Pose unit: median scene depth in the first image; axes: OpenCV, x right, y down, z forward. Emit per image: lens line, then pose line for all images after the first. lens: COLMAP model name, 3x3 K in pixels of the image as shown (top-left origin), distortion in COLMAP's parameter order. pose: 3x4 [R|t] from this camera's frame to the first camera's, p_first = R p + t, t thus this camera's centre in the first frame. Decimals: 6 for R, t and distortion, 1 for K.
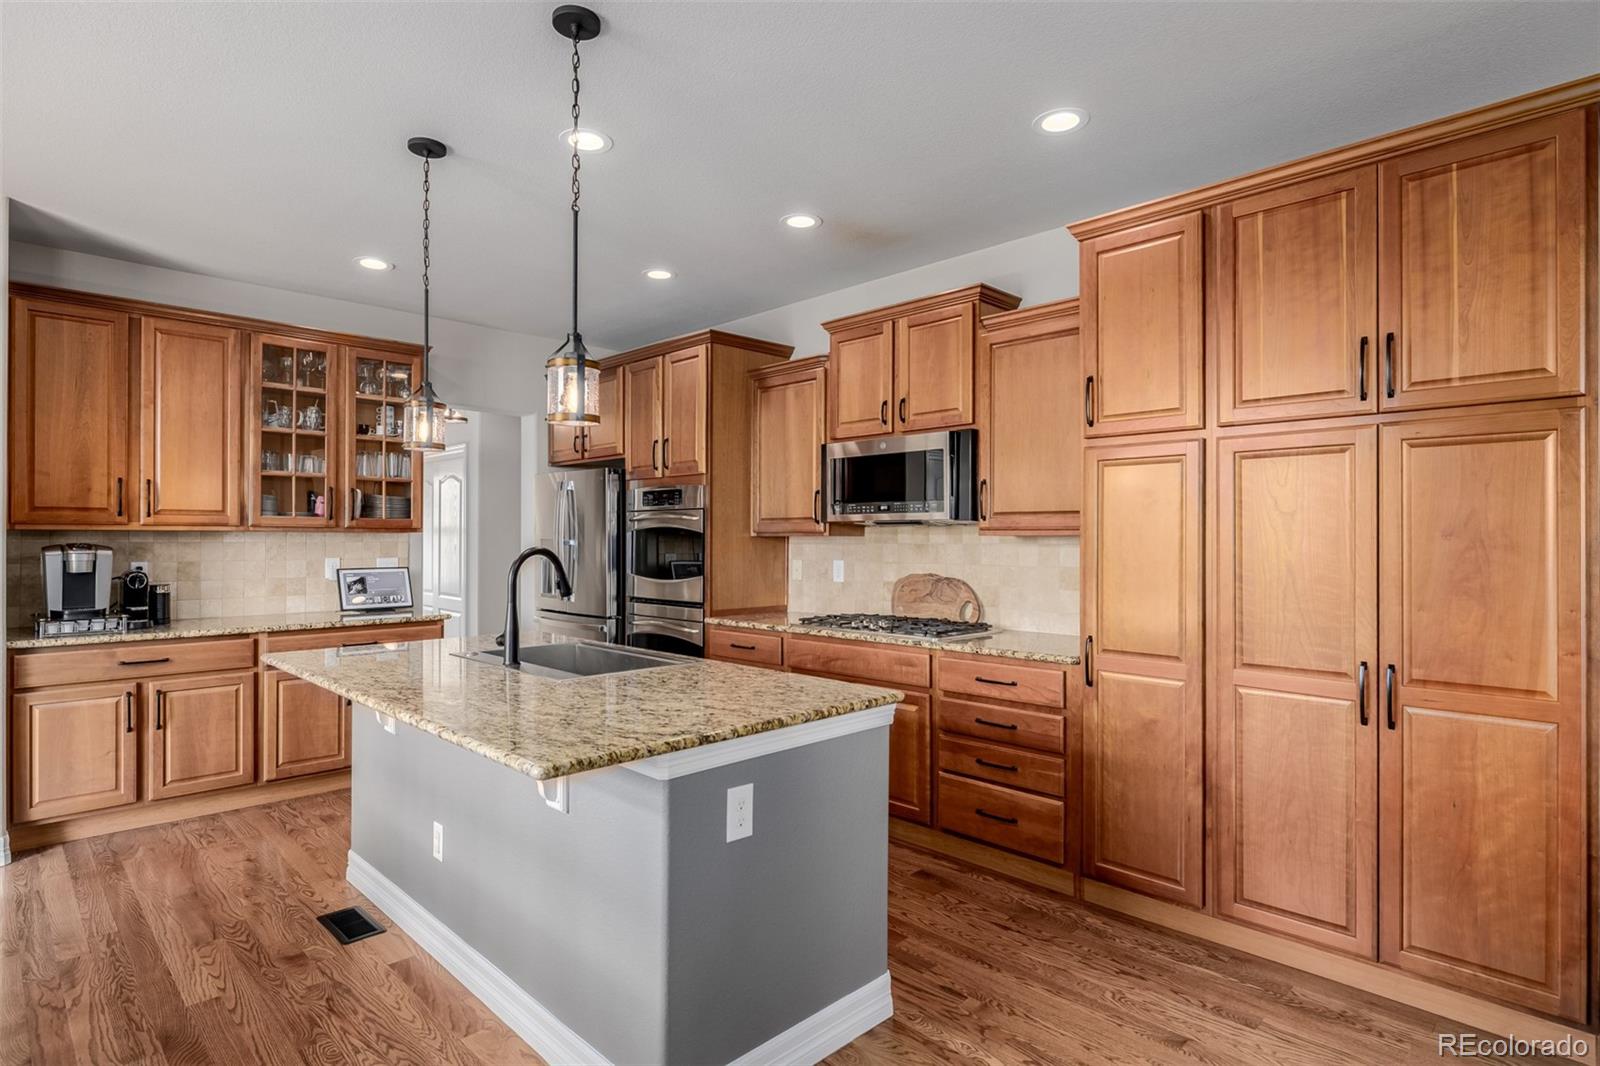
lens RADIAL K [[841.7, 0, 801.2], [0, 841.7, 541.2], [0, 0, 1]] dist [-0.000234, -0.000199]
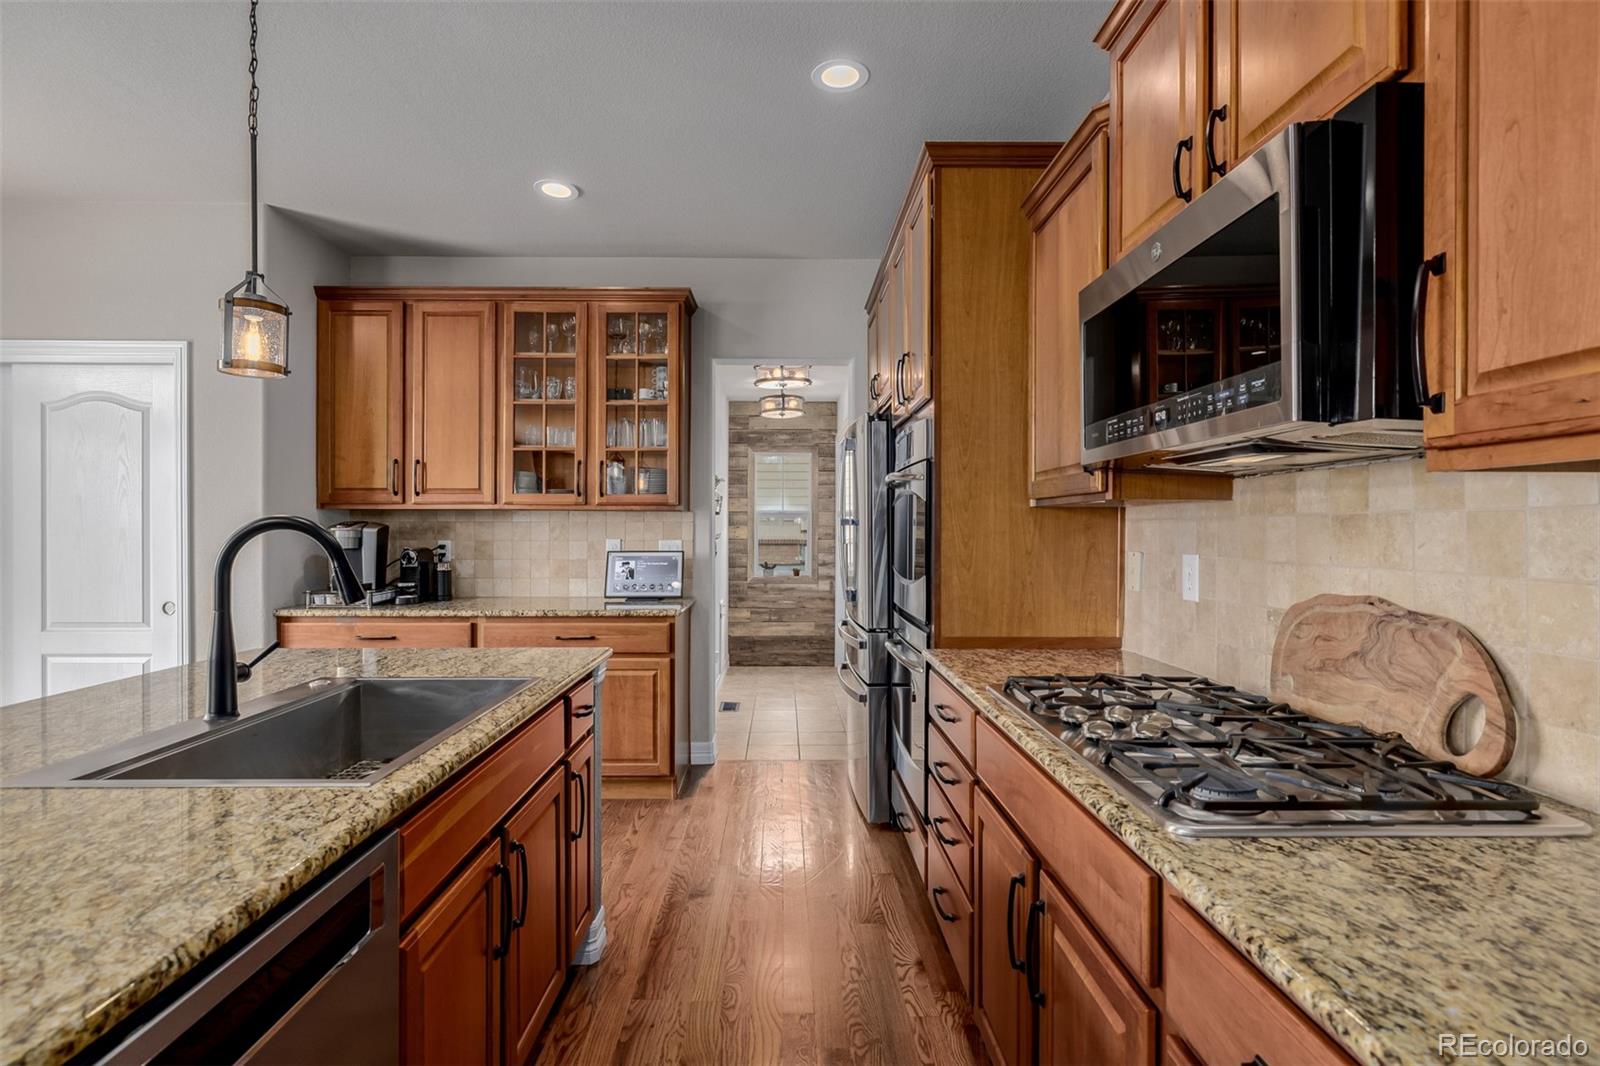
lens RADIAL K [[786.7, 0, 800.0], [0, 786.7, 533.0], [0, 0, 1]] dist [-0.000457, -0.000084]
pose [[0.718388, 0.004202, -0.695630, 0.208678], [-0.002537, 0.999991, 0.003420, 0.010776], [0.695638, -0.000692, 0.718392, 0.581632]]
